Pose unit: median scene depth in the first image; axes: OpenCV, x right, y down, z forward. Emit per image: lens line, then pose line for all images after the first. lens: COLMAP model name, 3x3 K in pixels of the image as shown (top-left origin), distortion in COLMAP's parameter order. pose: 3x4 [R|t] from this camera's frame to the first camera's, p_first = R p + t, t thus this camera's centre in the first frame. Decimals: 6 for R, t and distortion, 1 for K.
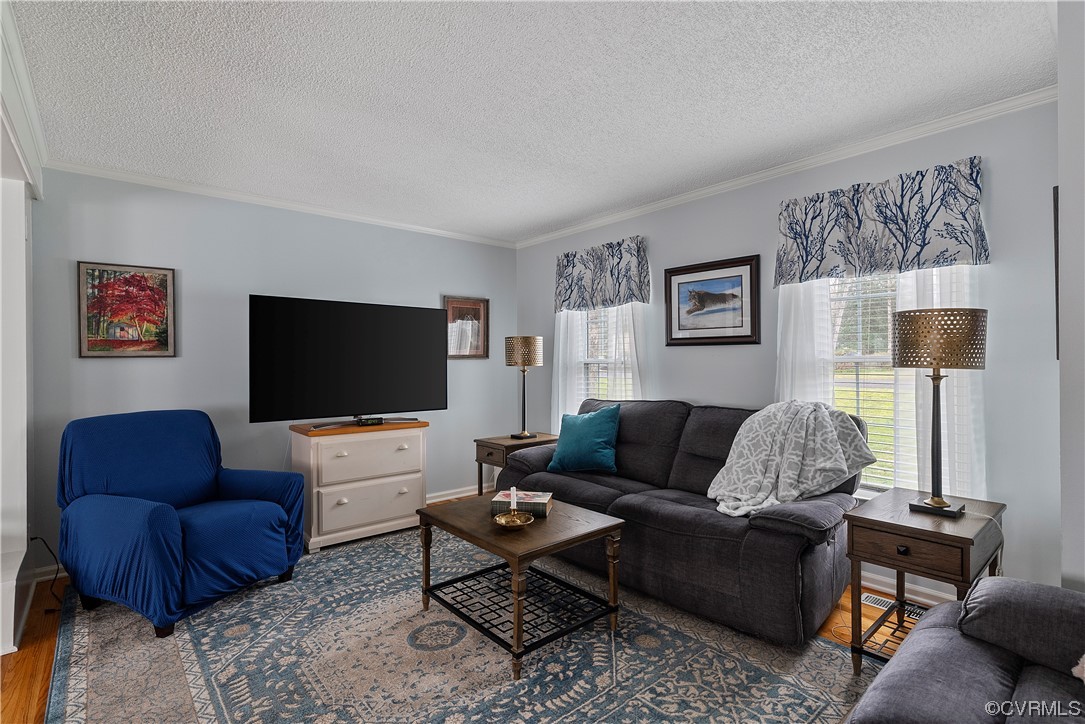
lens RADIAL K [[520.4, 0, 543.7], [0, 520.4, 358.1], [0, 0, 1]] dist [-0.004635, 0.000241]
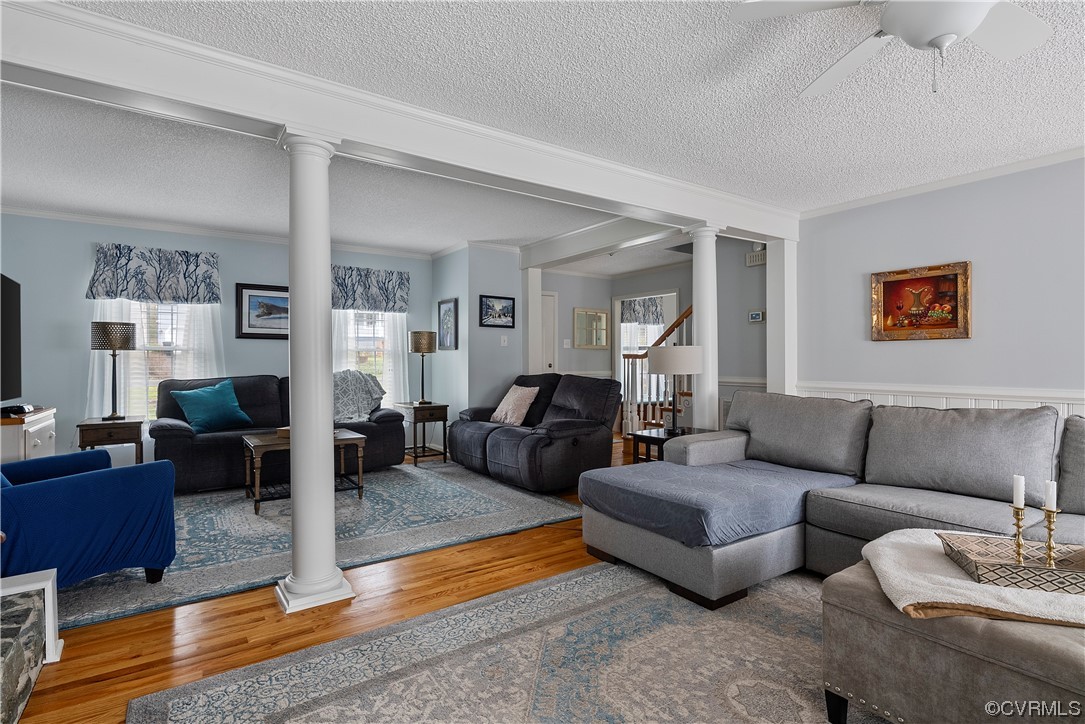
lens RADIAL K [[520.4, 0, 546.0], [0, 520.4, 362.7], [0, 0, 1]] dist [-0.004635, 0.000241]
pose [[0.100610, -0.001074, 0.994925, -1.090405], [-0.005489, 0.999984, 0.001634, 0.036830], [-0.994911, -0.005625, 0.100602, 0.035062]]
